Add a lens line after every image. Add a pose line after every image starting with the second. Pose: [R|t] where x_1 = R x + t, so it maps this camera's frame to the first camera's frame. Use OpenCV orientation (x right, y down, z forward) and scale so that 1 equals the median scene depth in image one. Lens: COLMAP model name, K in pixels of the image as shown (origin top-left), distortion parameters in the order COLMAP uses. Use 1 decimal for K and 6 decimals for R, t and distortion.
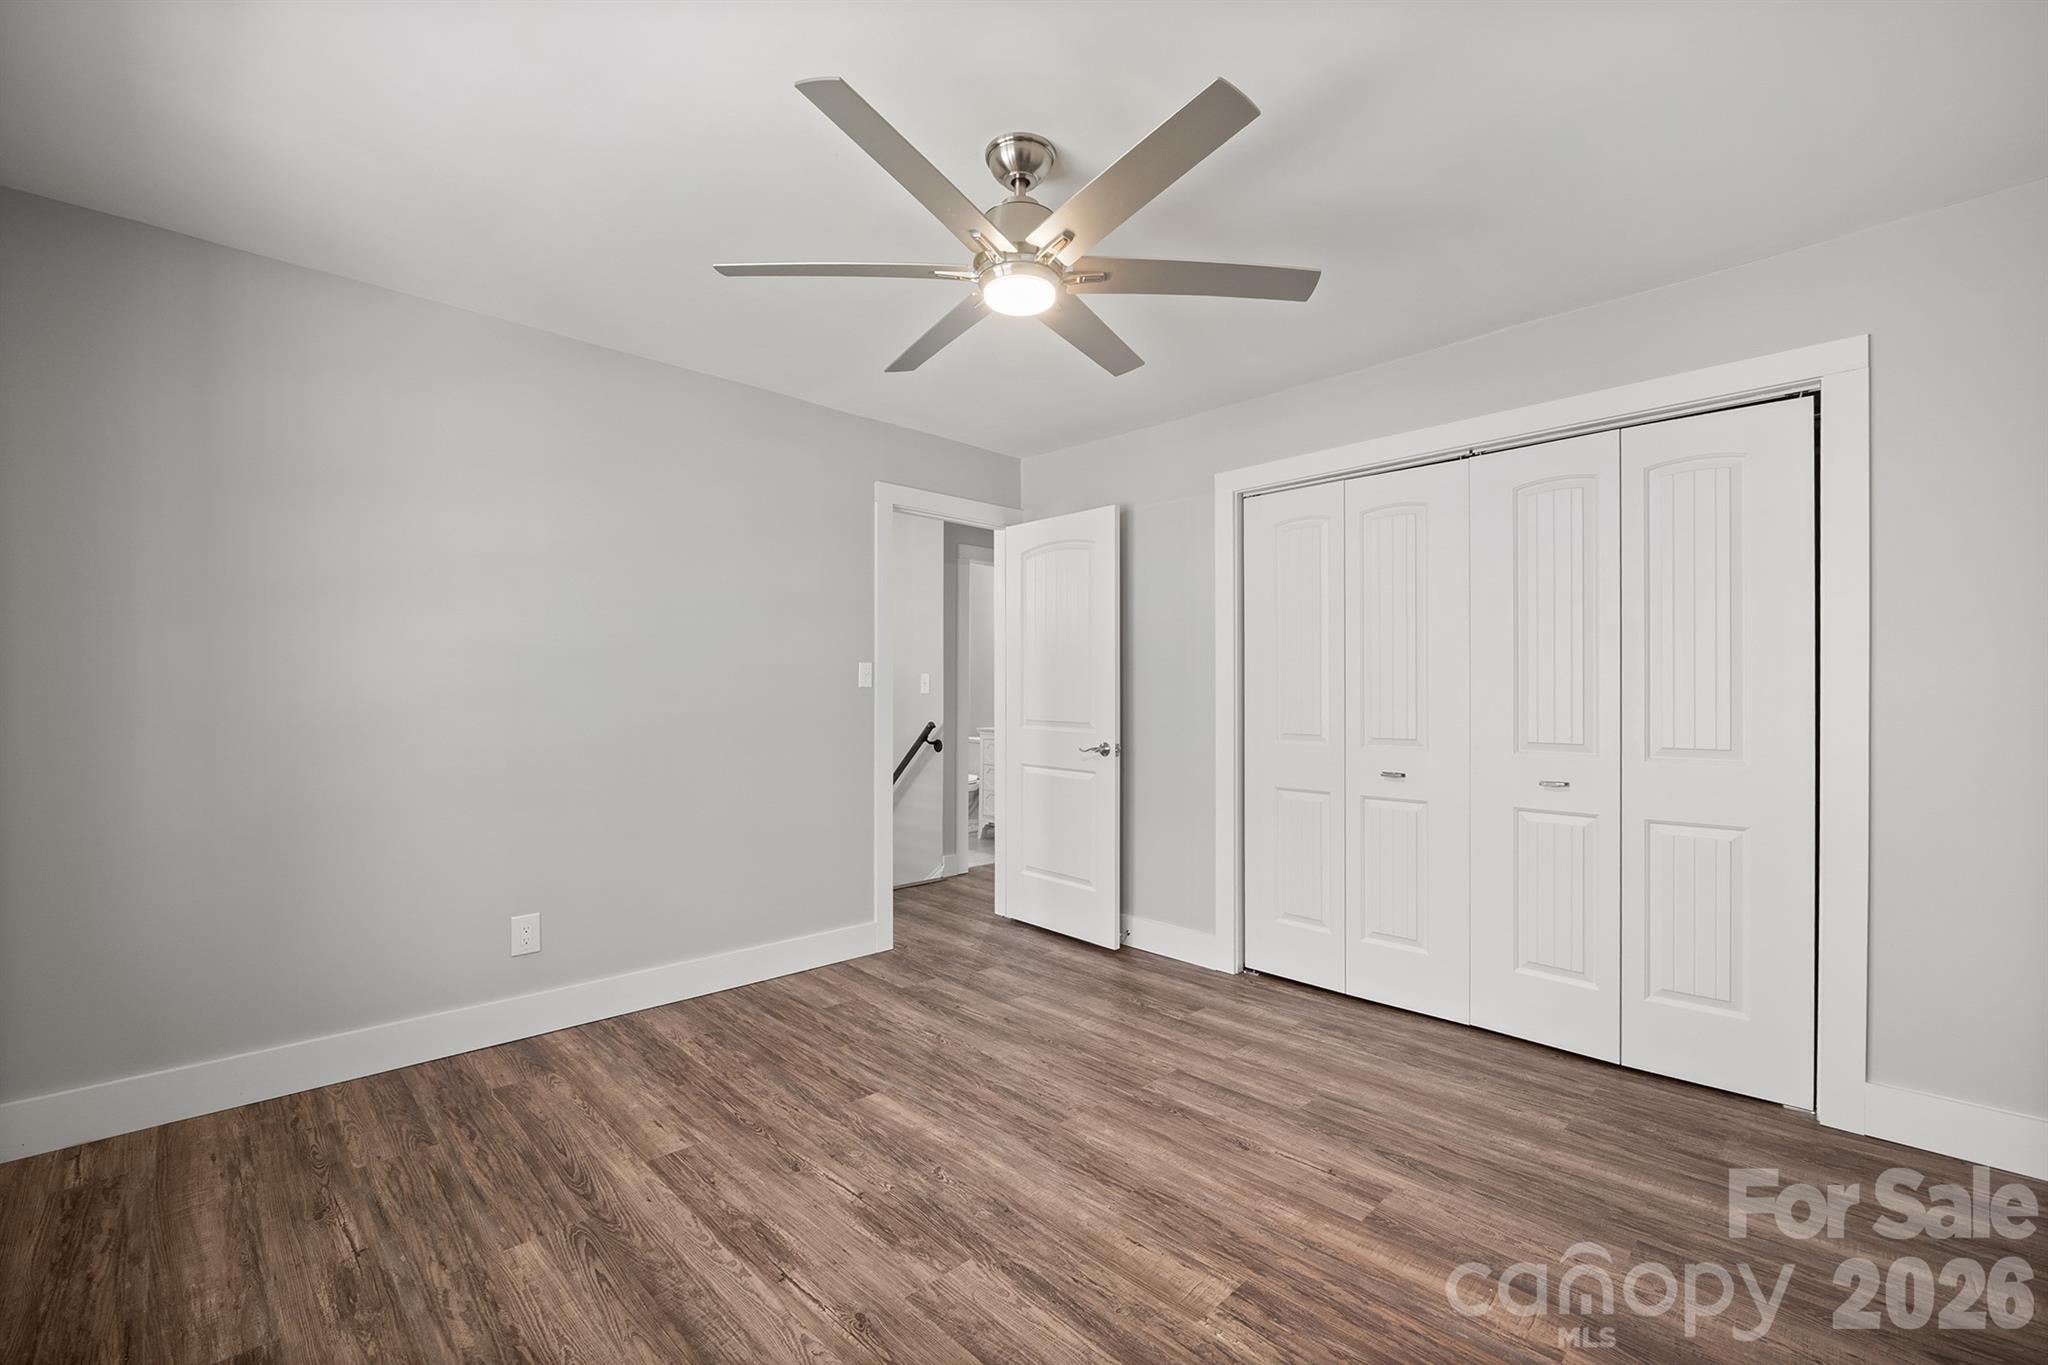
lens RADIAL K [[861.7, 0, 1023.8], [0, 861.7, 670.2], [0, 0, 1]] dist [-0.003940, -0.000803]
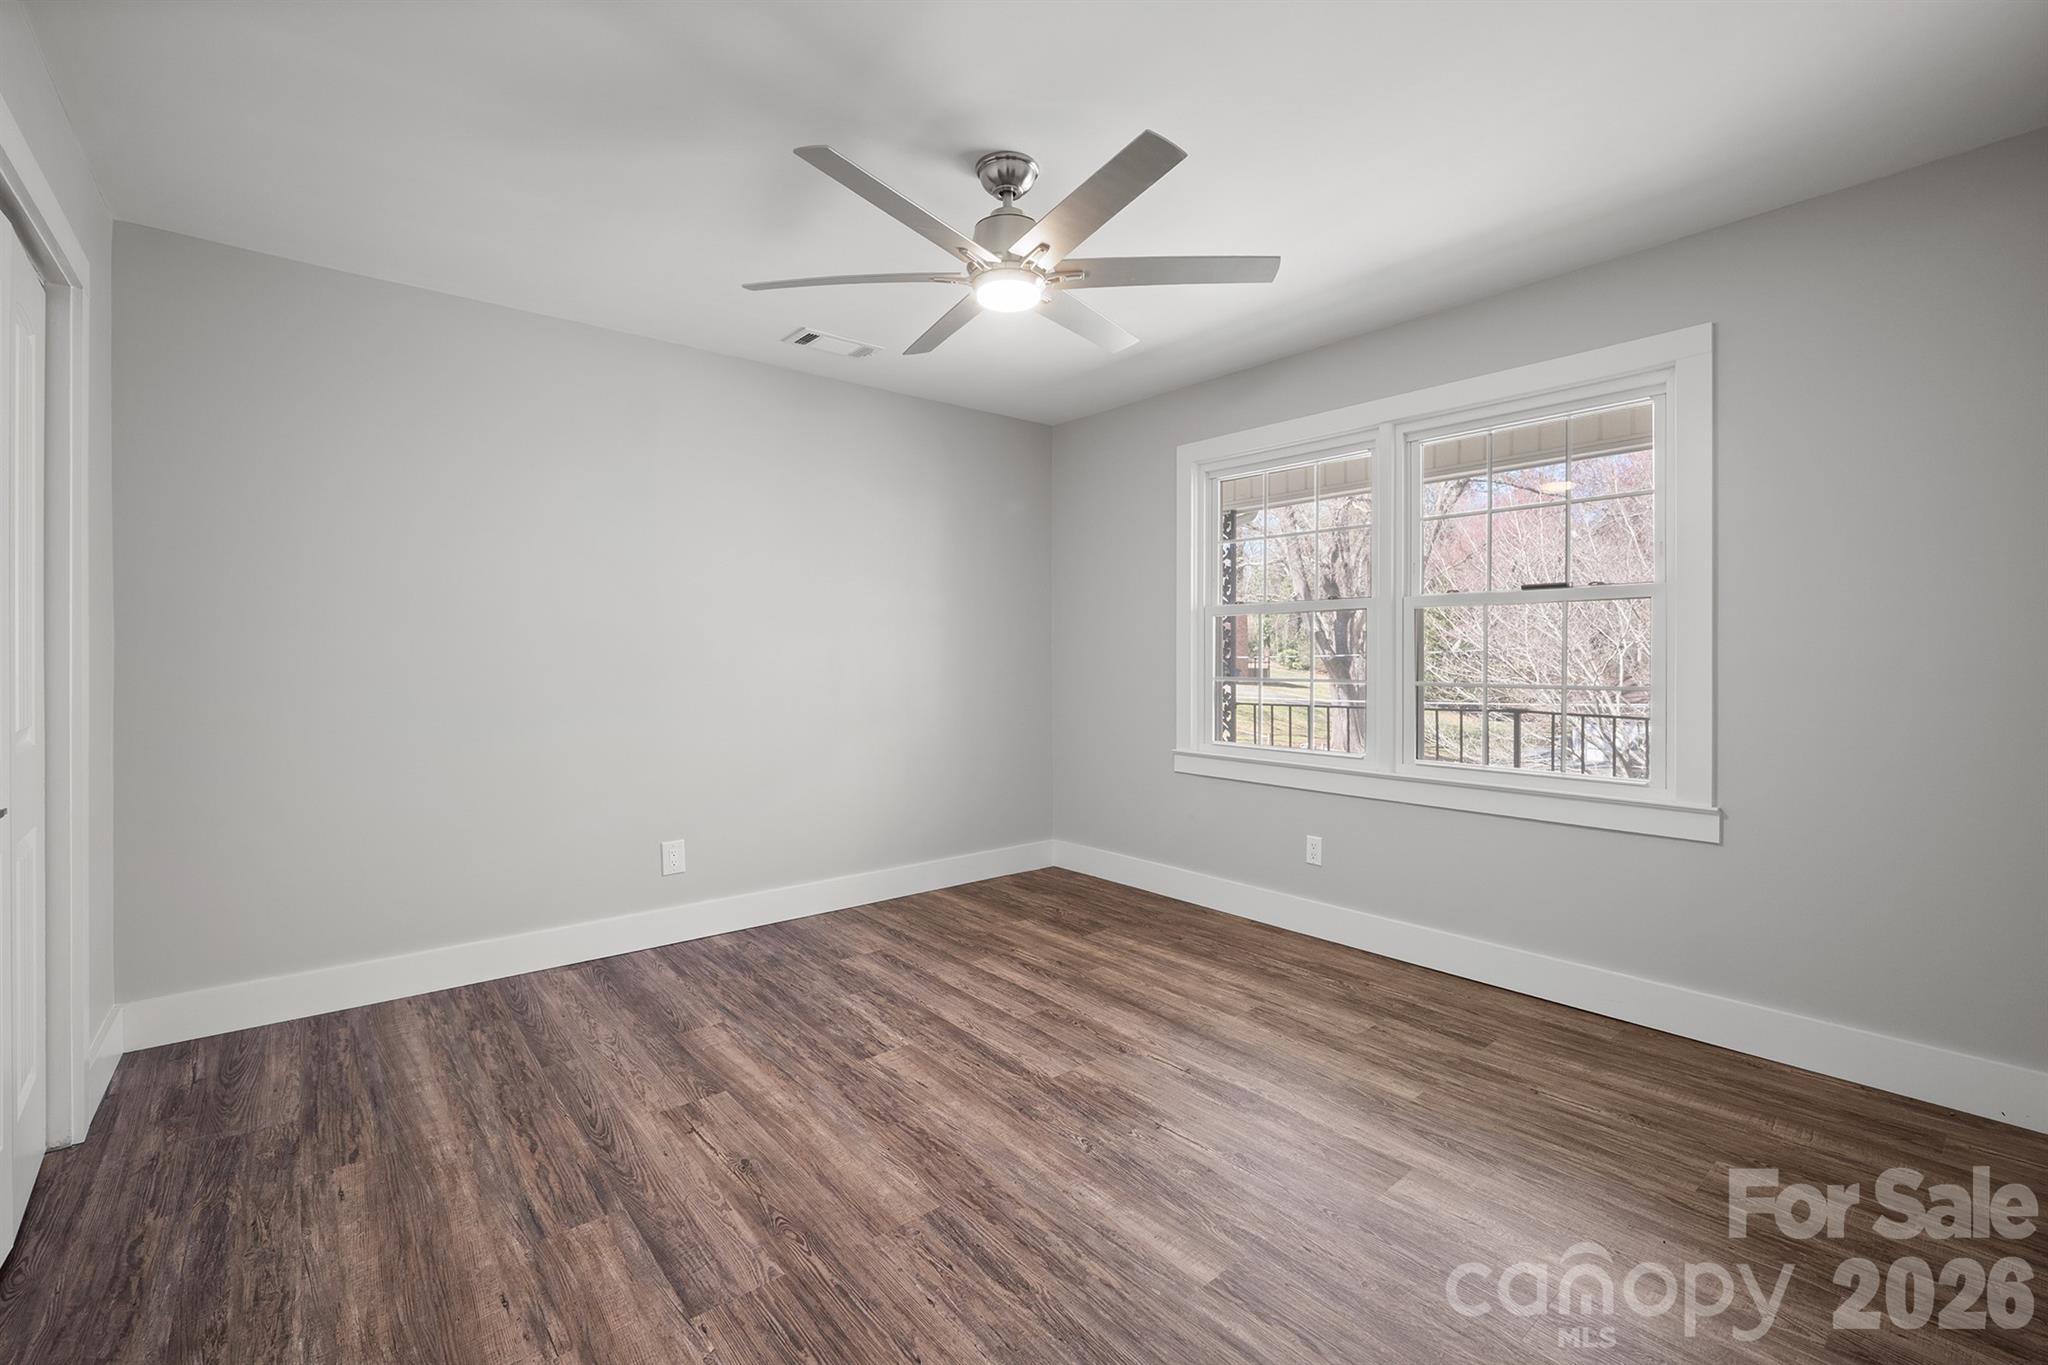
lens RADIAL K [[861.7, 0, 1023.8], [0, 861.7, 670.2], [0, 0, 1]] dist [-0.003940, -0.000803]
pose [[-0.996530, -0.001470, 0.083220, -0.105661], [-0.001880, 0.999986, -0.004849, 0.055127], [-0.083212, -0.004988, -0.996519, 1.931530]]
